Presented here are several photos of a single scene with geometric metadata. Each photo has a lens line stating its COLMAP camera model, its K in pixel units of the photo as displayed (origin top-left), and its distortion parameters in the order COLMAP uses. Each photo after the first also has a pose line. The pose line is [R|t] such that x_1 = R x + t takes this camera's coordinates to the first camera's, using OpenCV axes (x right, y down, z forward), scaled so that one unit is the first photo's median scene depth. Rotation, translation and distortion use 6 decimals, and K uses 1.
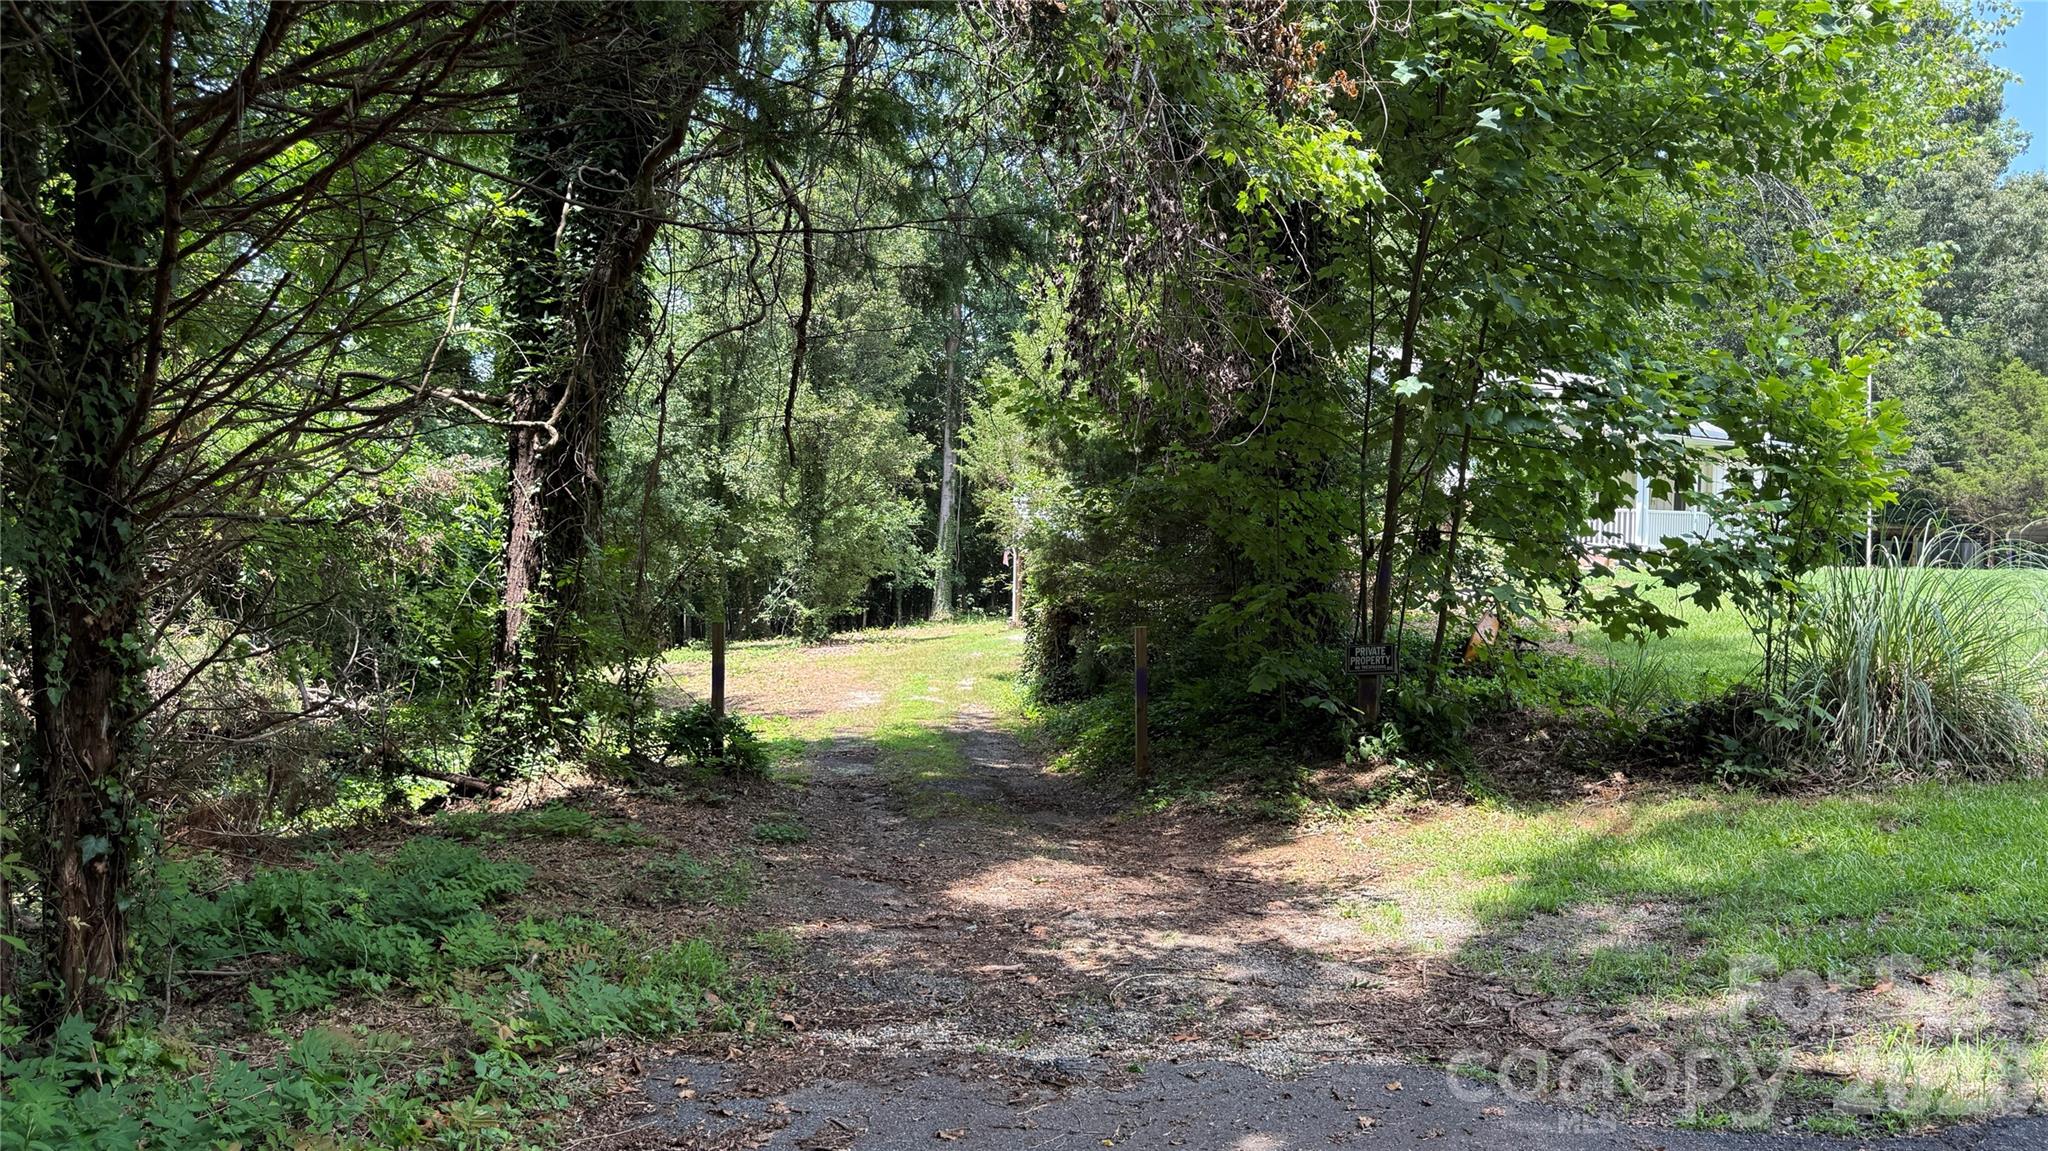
lens RADIAL K [[1484.0, 0, 1024.0], [0, 1484.0, 575.5], [0, 0, 1]] dist [0.248297, -0.508213]
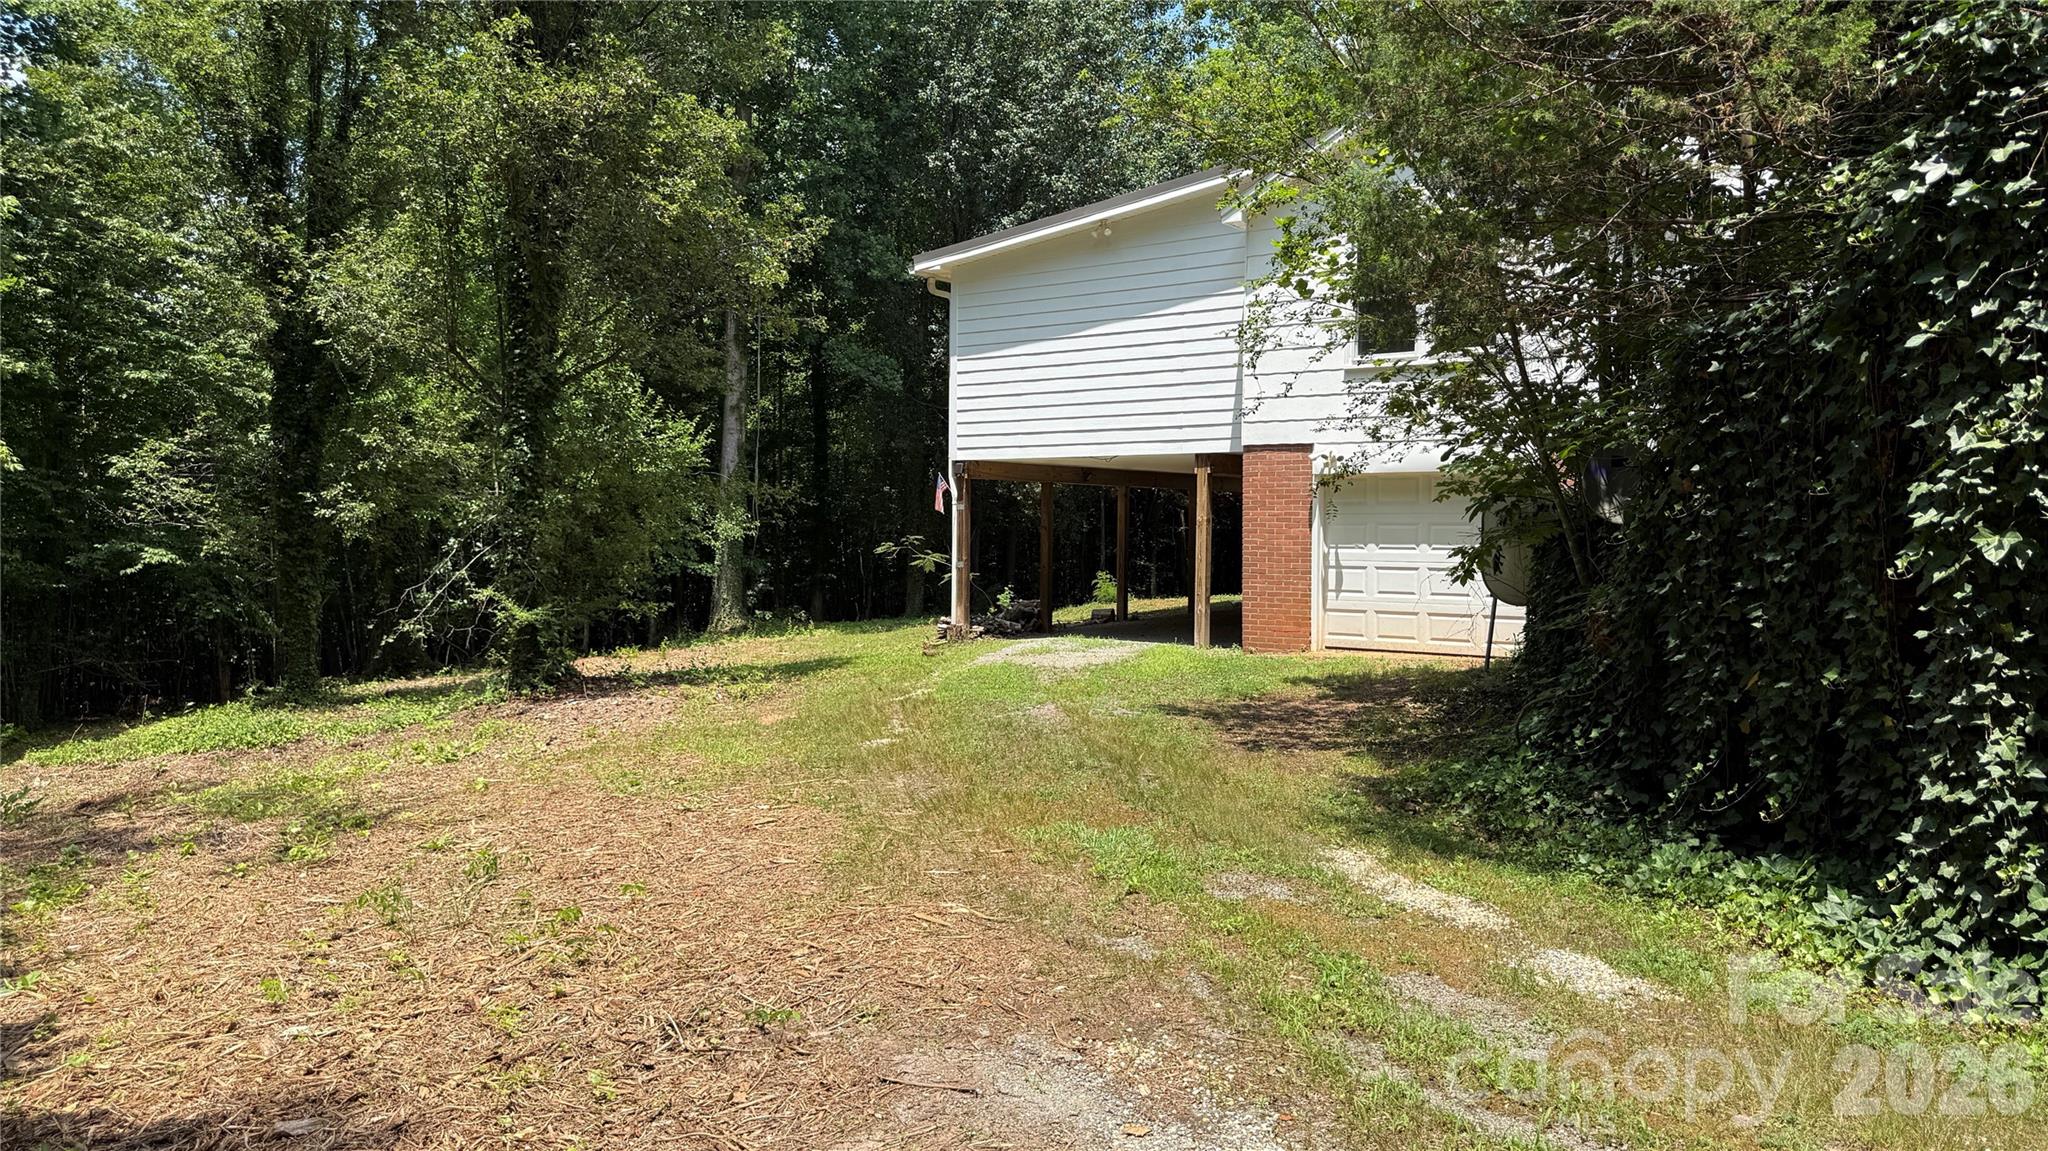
lens RADIAL K [[1484.0, 0, 1024.0], [0, 1484.0, 575.5], [0, 0, 1]] dist [0.248297, -0.508213]
pose [[0.978060, -0.020302, 0.207334, -0.093076], [0.021297, 0.999770, -0.002568, 0.016858], [-0.207234, 0.006927, 0.978267, 0.537639]]
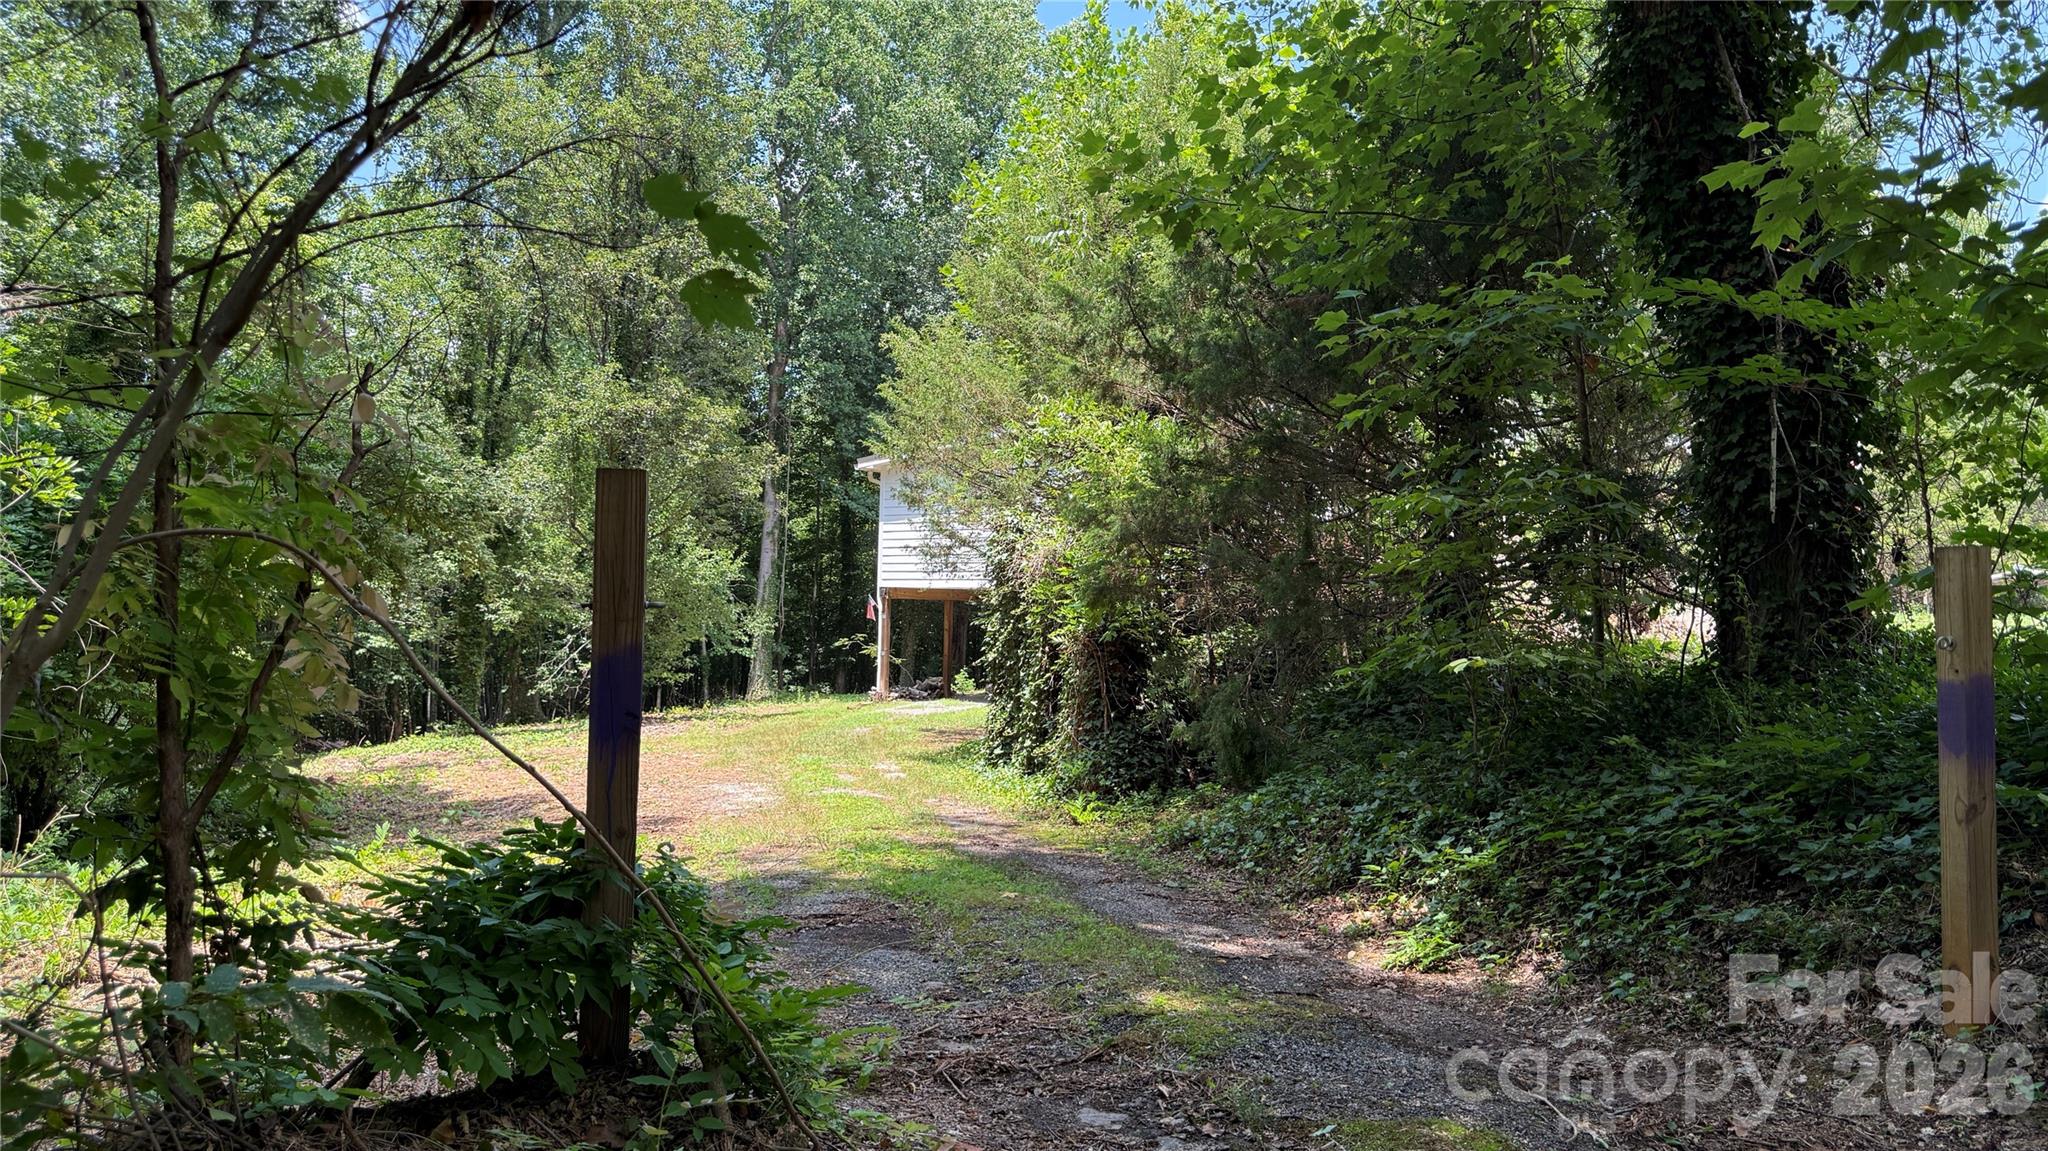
lens RADIAL K [[1484.0, 0, 1024.0], [0, 1484.0, 575.5], [0, 0, 1]] dist [0.248297, -0.508213]
pose [[0.988673, 0.005531, 0.149986, -0.052451], [0.003644, 0.998142, -0.060828, 0.018618], [-0.150044, 0.060686, 0.986815, 0.223960]]
